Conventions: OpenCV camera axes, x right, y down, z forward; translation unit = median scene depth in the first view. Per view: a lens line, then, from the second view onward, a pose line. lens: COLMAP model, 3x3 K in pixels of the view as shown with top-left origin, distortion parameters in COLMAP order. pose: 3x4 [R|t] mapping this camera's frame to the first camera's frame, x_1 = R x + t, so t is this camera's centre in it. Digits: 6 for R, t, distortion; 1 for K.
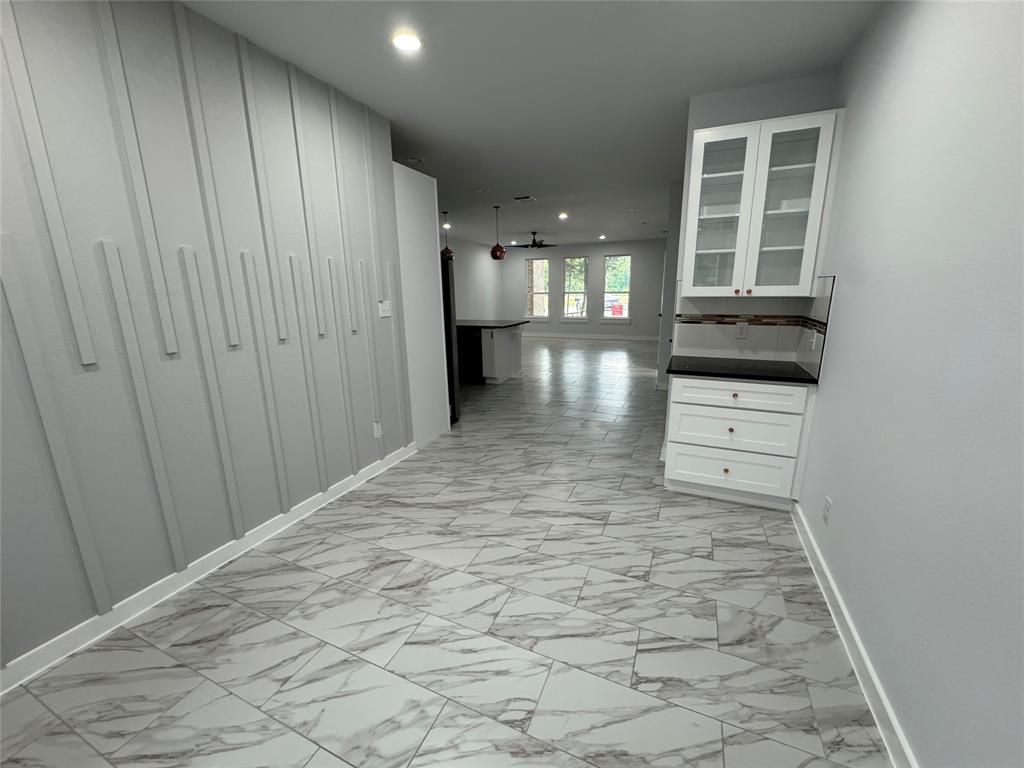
lens RADIAL K [[408.3, 0, 513.1], [0, 408.3, 388.1], [0, 0, 1]] dist [-0.000532, -0.000052]
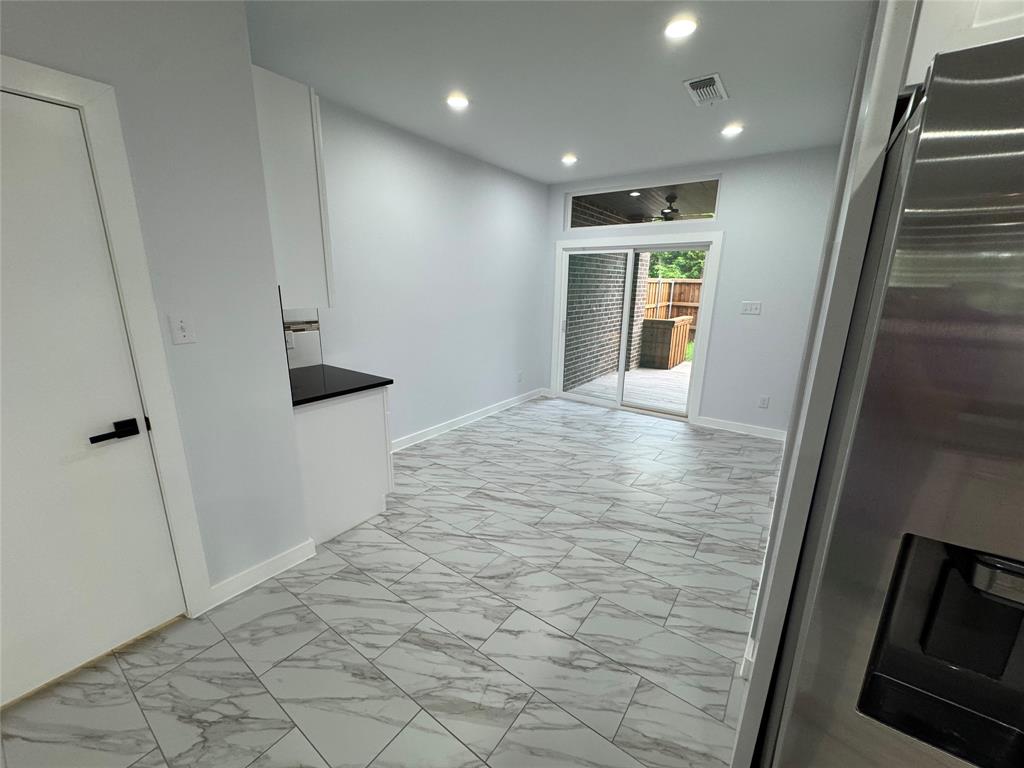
lens RADIAL K [[408.3, 0, 508.5], [0, 408.3, 382.0], [0, 0, 1]] dist [-0.000532, -0.000052]
pose [[-0.976074, -0.052459, 0.211015, -0.102178], [0.049026, 0.892376, 0.448623, -0.505445], [-0.211839, 0.448234, -0.868453, 1.955966]]
